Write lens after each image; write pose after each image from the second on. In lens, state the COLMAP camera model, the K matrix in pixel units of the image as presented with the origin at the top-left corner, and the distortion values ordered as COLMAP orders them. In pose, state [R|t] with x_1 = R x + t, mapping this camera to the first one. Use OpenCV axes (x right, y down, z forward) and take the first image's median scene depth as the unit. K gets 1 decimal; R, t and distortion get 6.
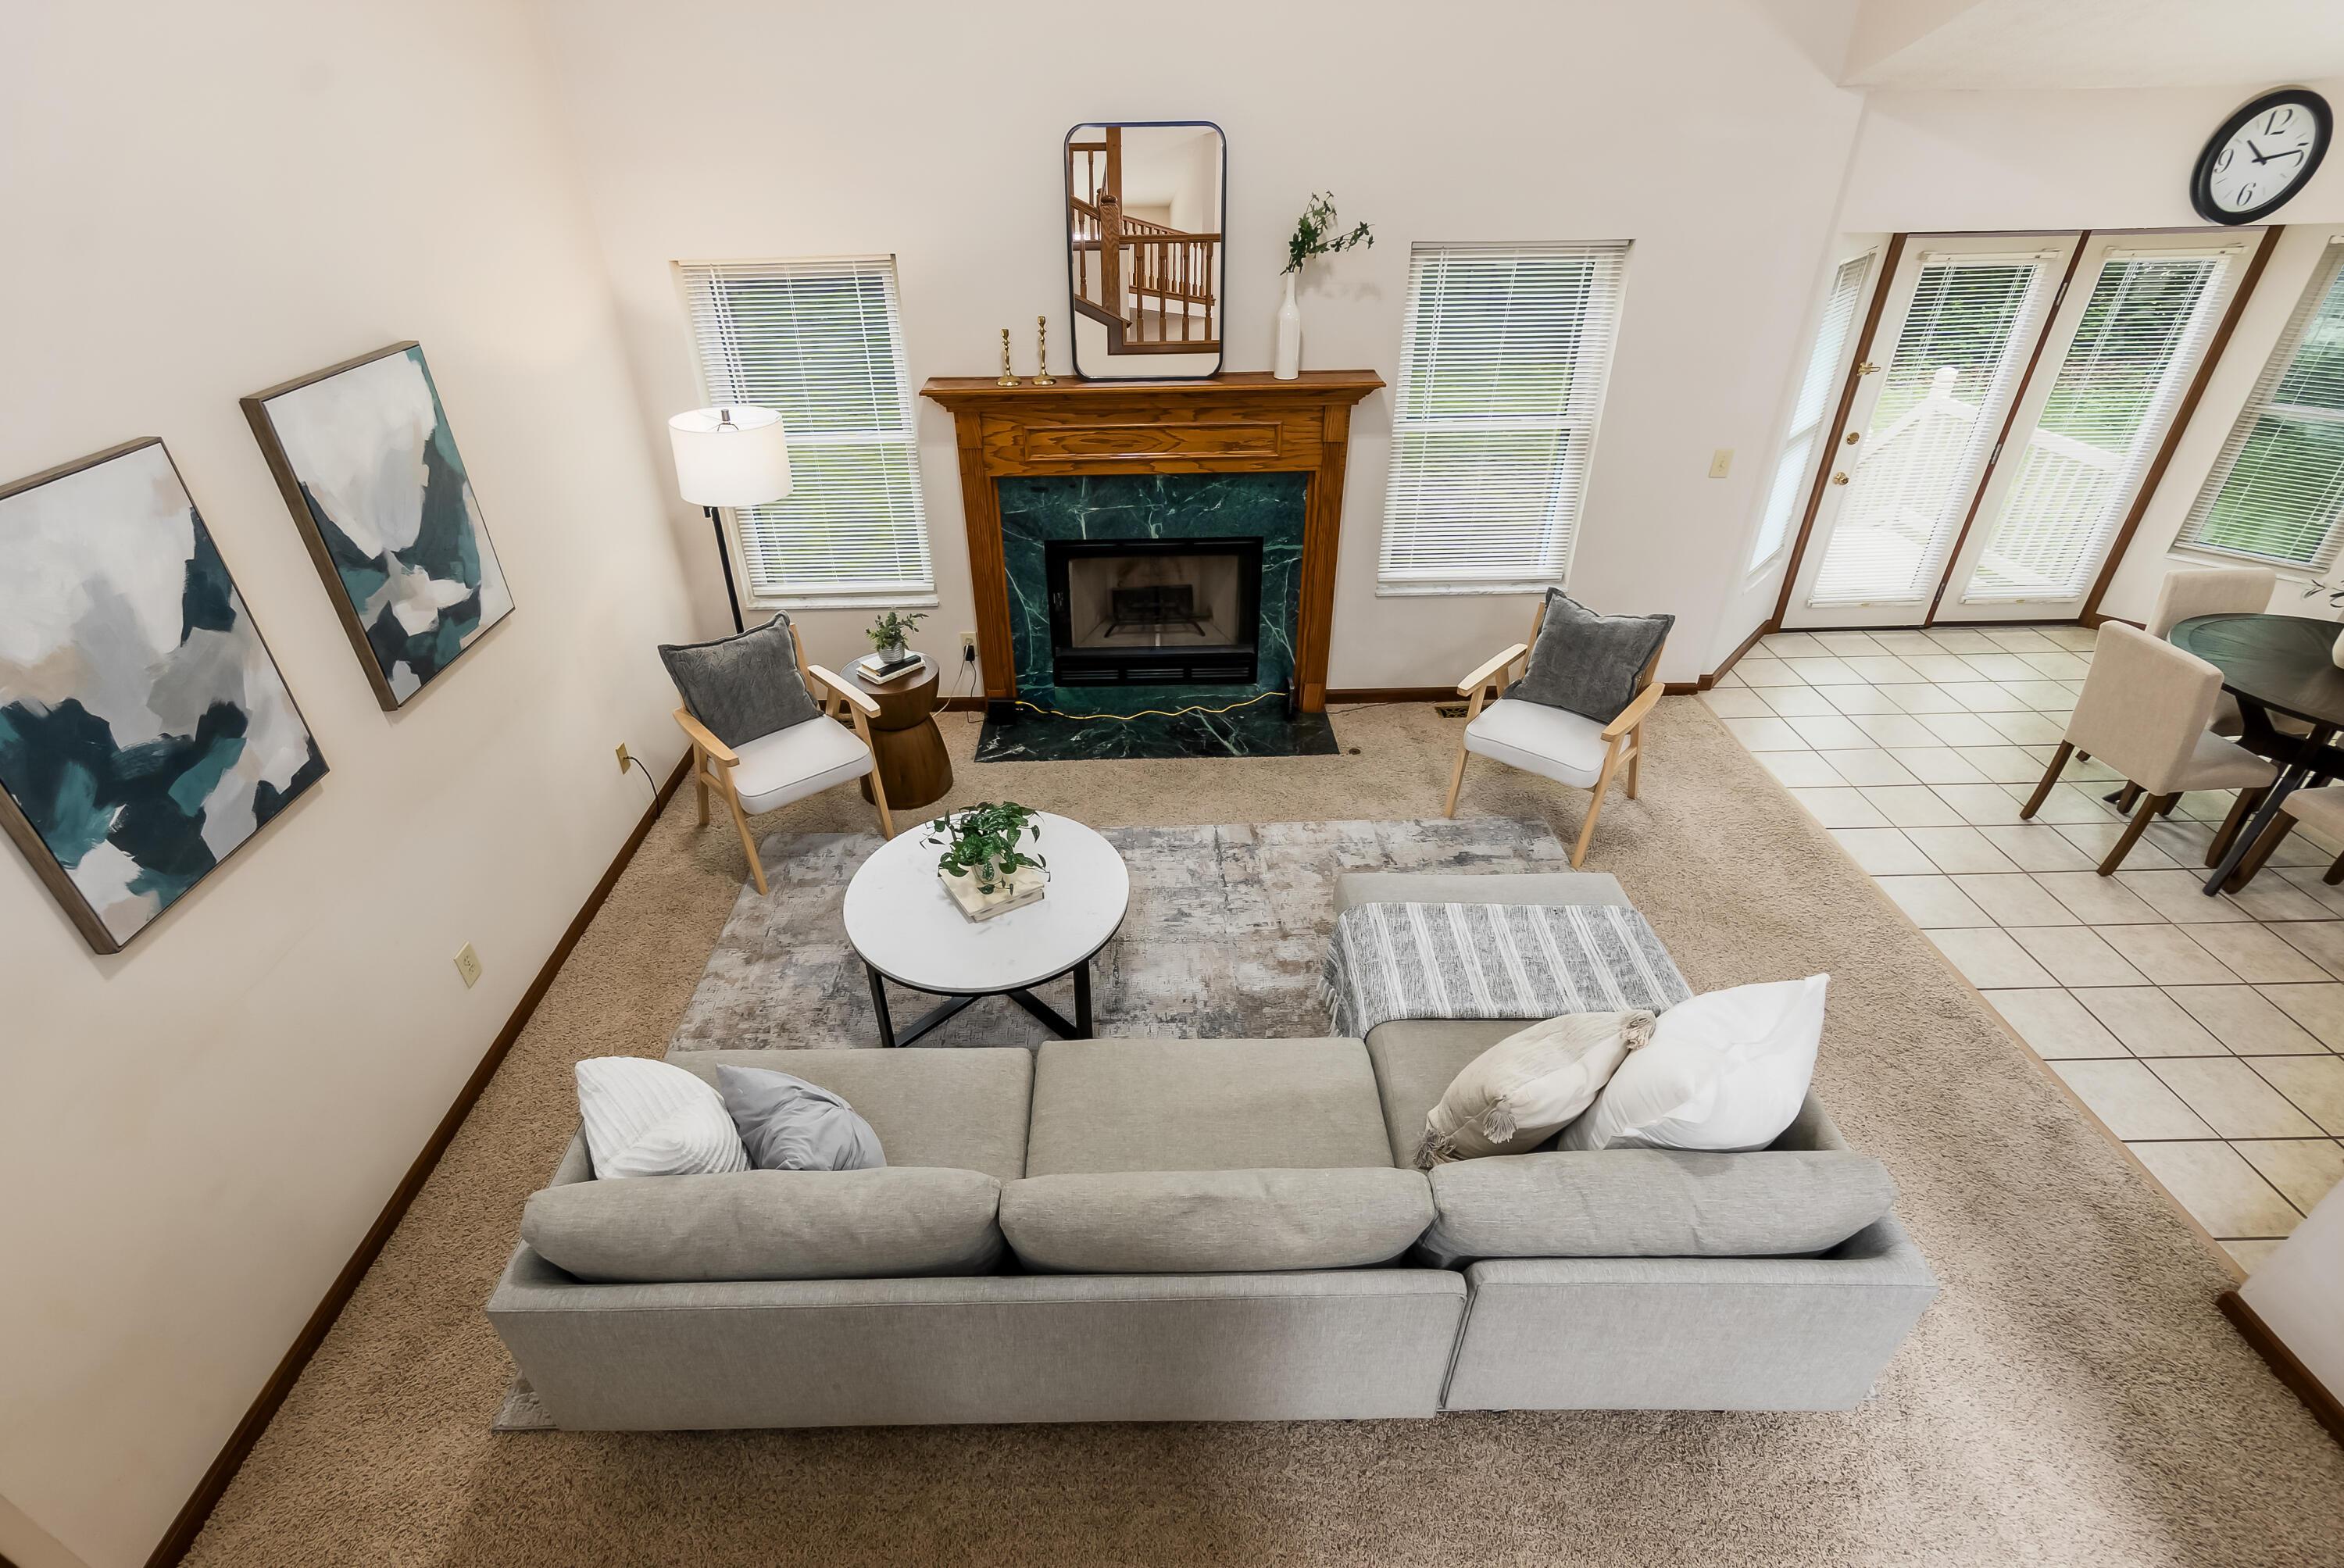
lens RADIAL K [[1069.5, 0, 1132.1], [0, 1069.5, 780.7], [0, 0, 1]] dist [0.011132, 0.000344]
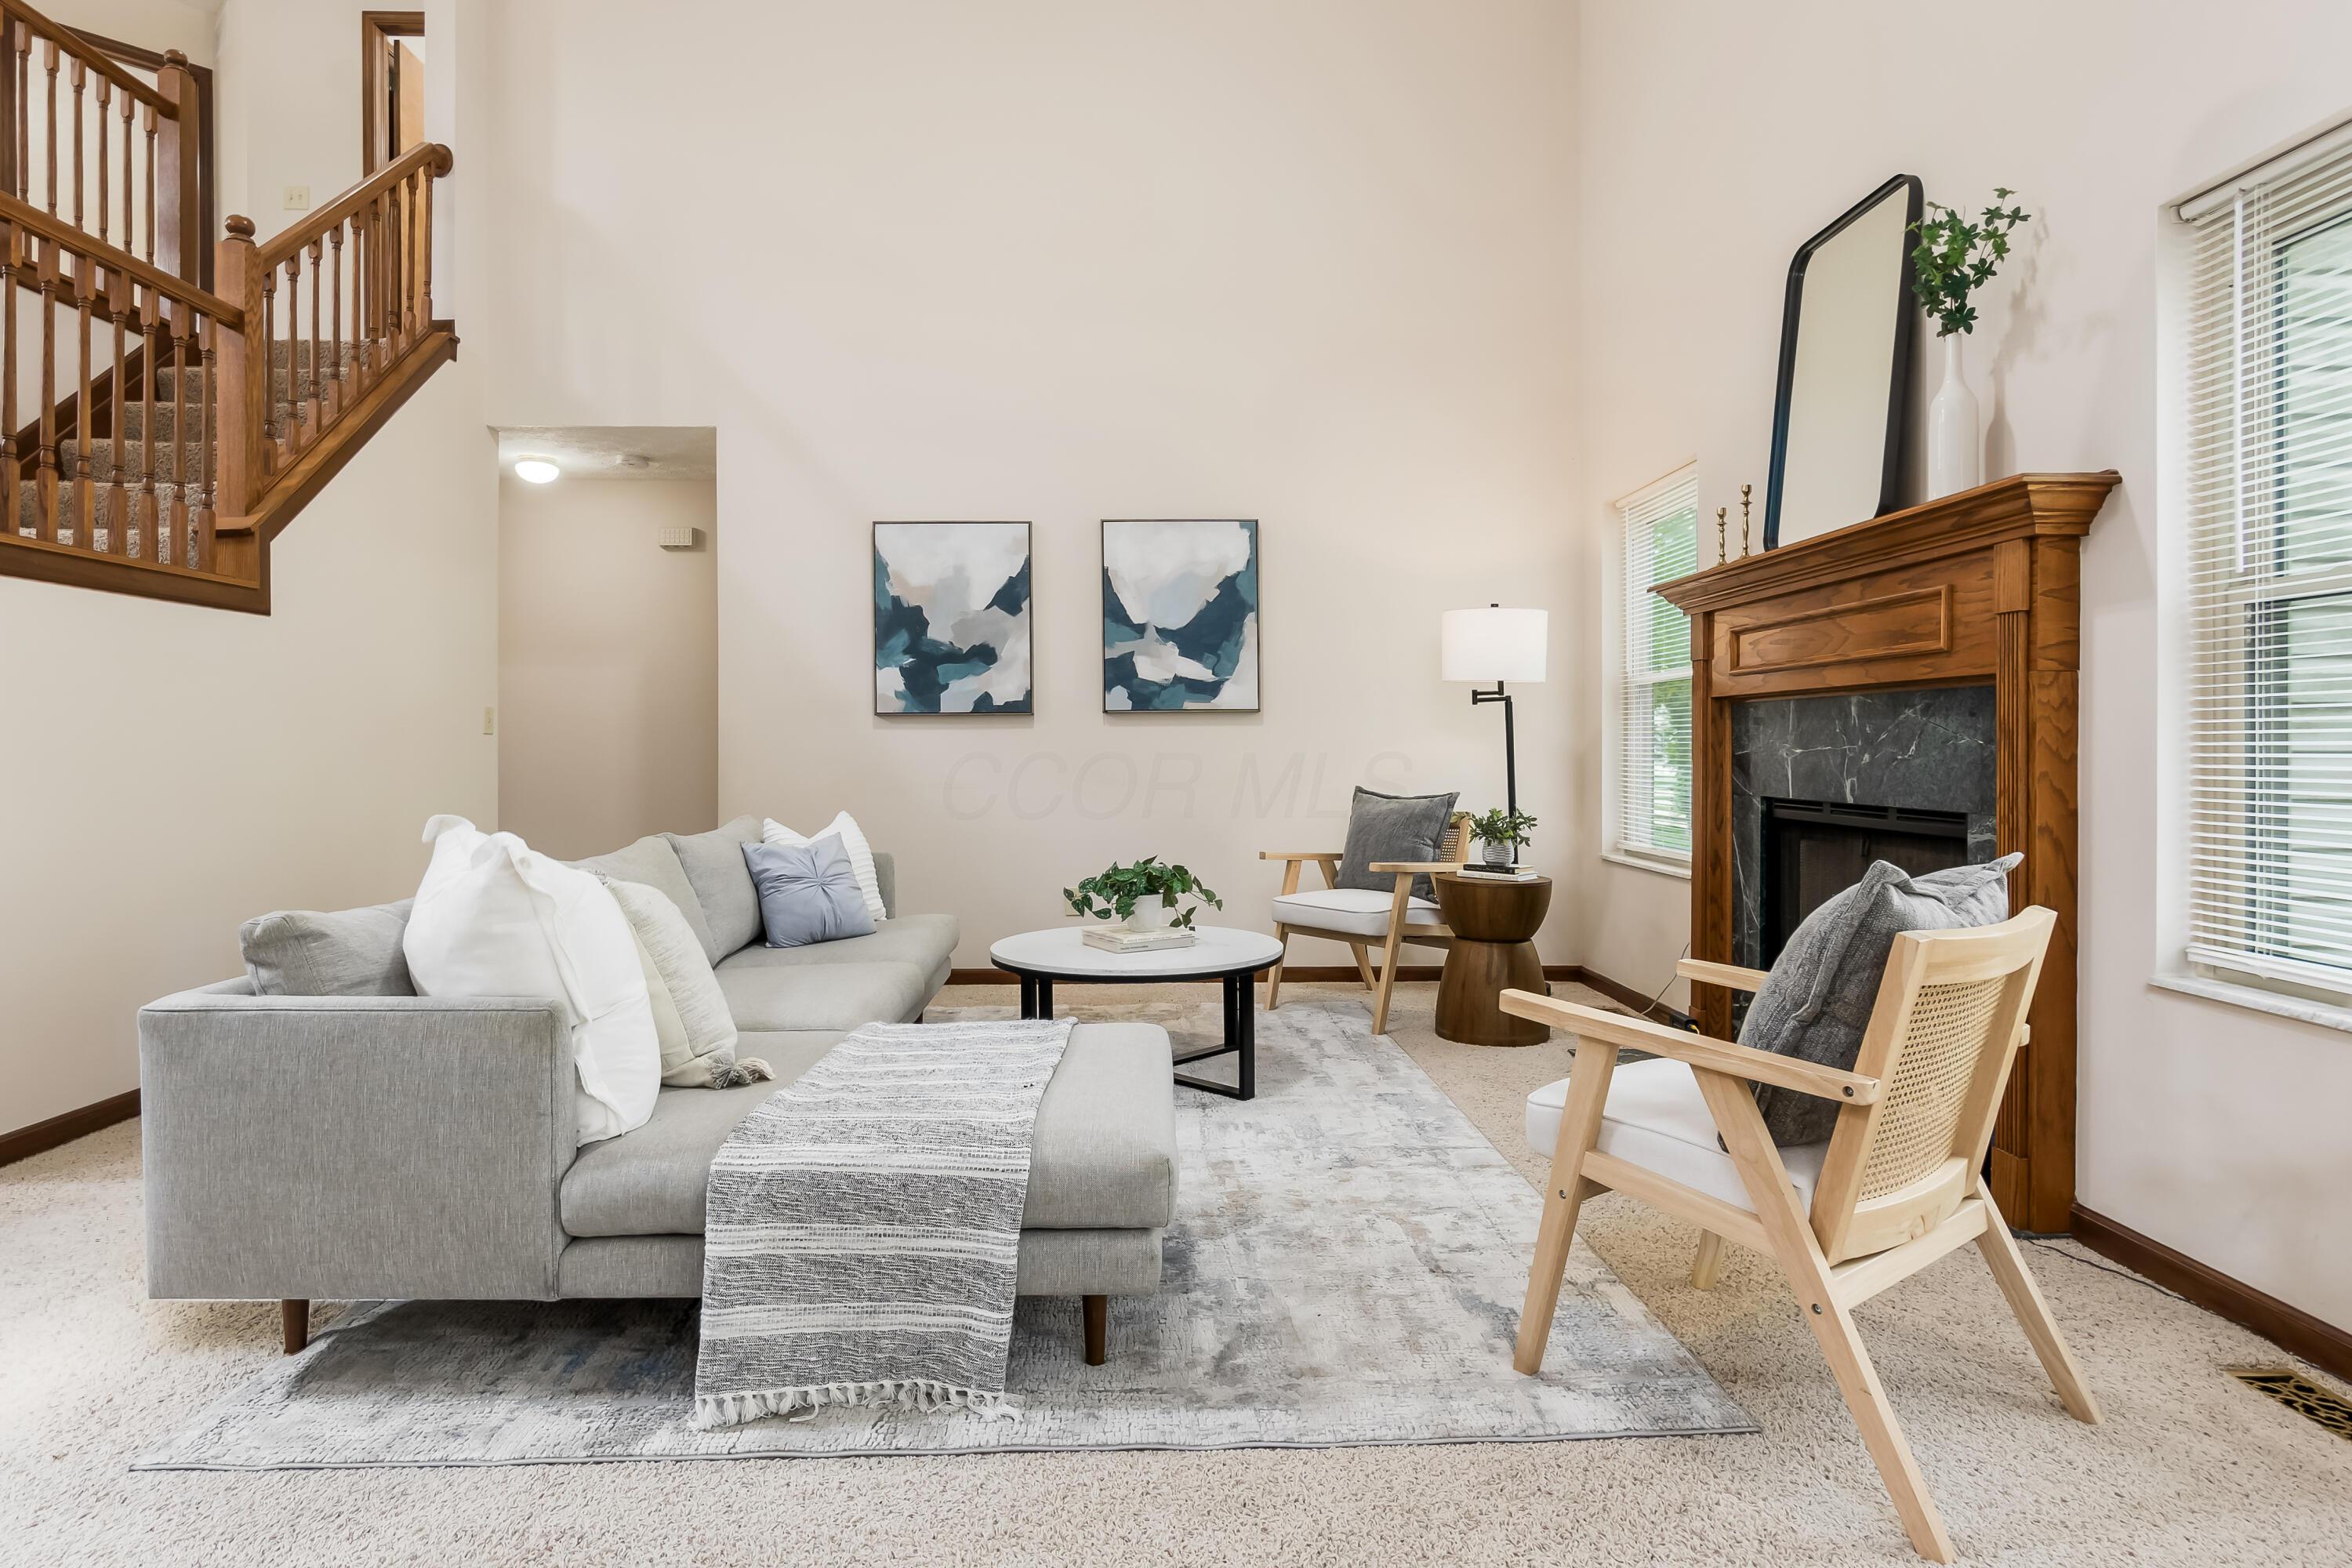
lens RADIAL K [[1303.5, 0, 1173.5], [0, 1303.5, 765.6], [0, 0, 1]] dist [0.003822, 0.000583]
pose [[0.028284, 0.032316, -0.999077, 0.845709], [-0.540820, 0.841054, 0.011894, -0.055074], [0.840663, 0.539985, 0.041266, 0.732352]]
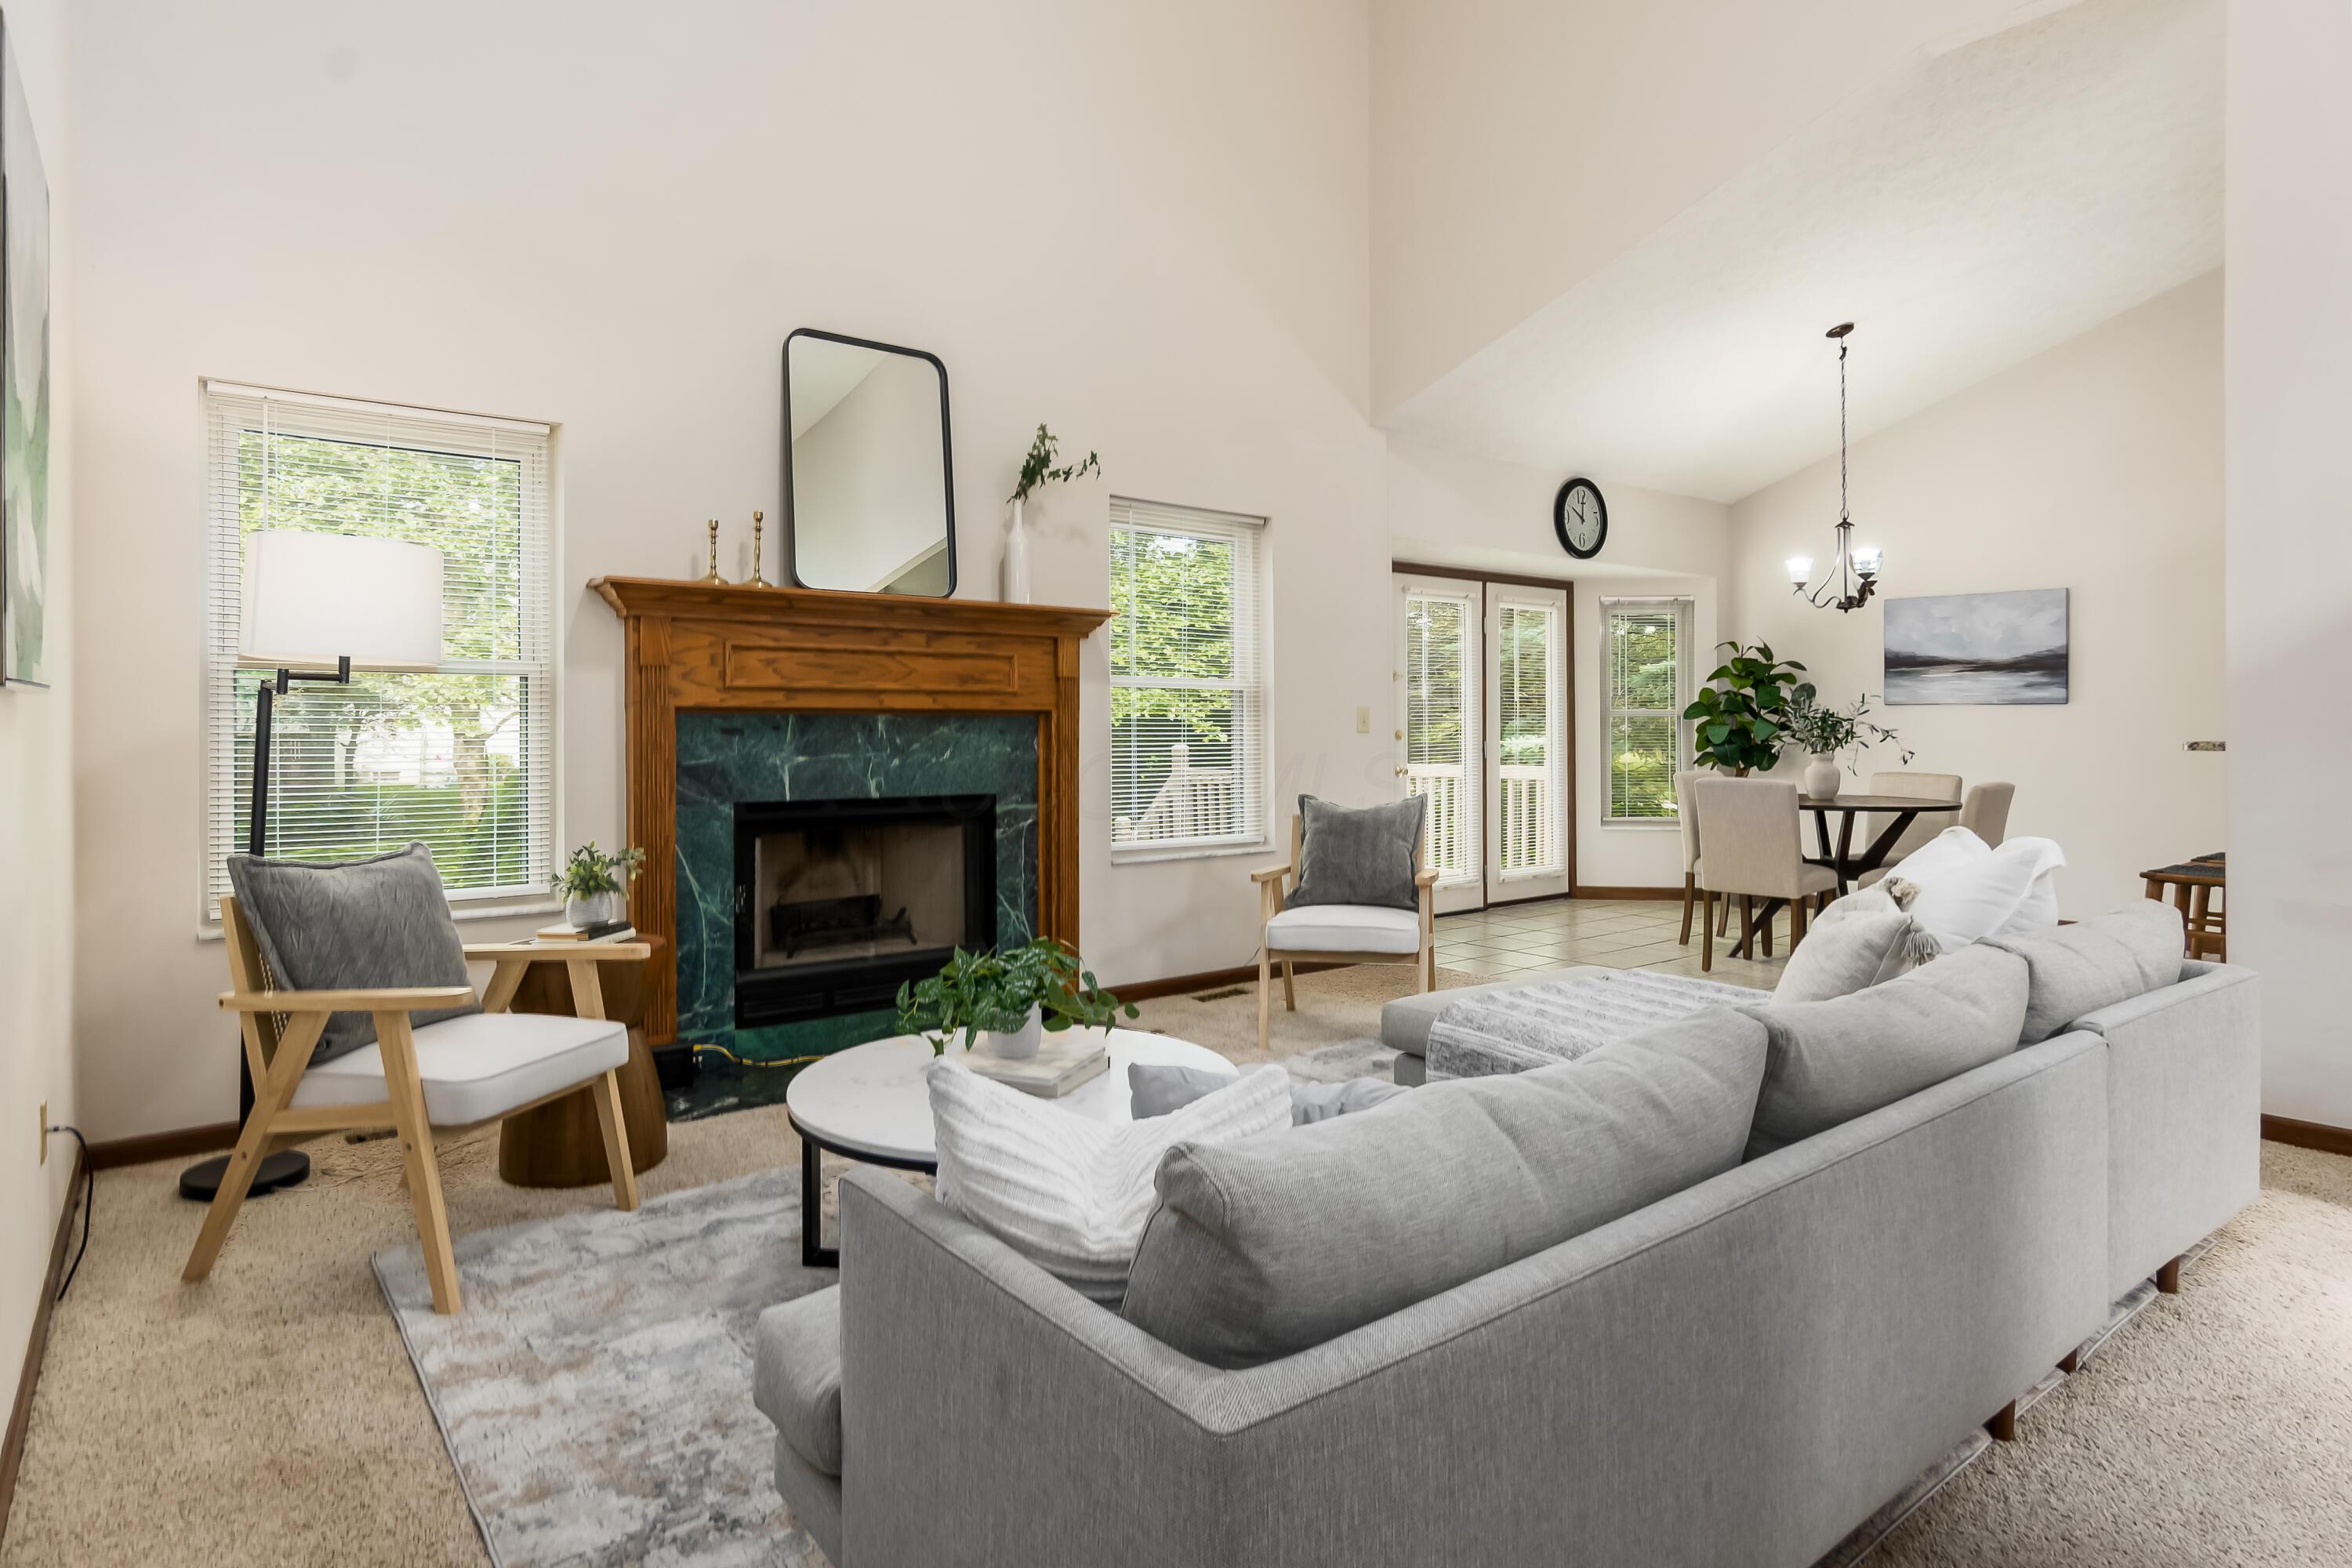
lens RADIAL K [[1303.5, 0, 1164.0], [0, 1303.5, 715.1], [0, 0, 1]] dist [0.003822, 0.000583]
pose [[0.792439, 0.023207, 0.609509, -0.446193], [0.317607, 0.837417, -0.444813, 0.240631], [-0.520736, 0.546072, 0.656231, 0.272009]]
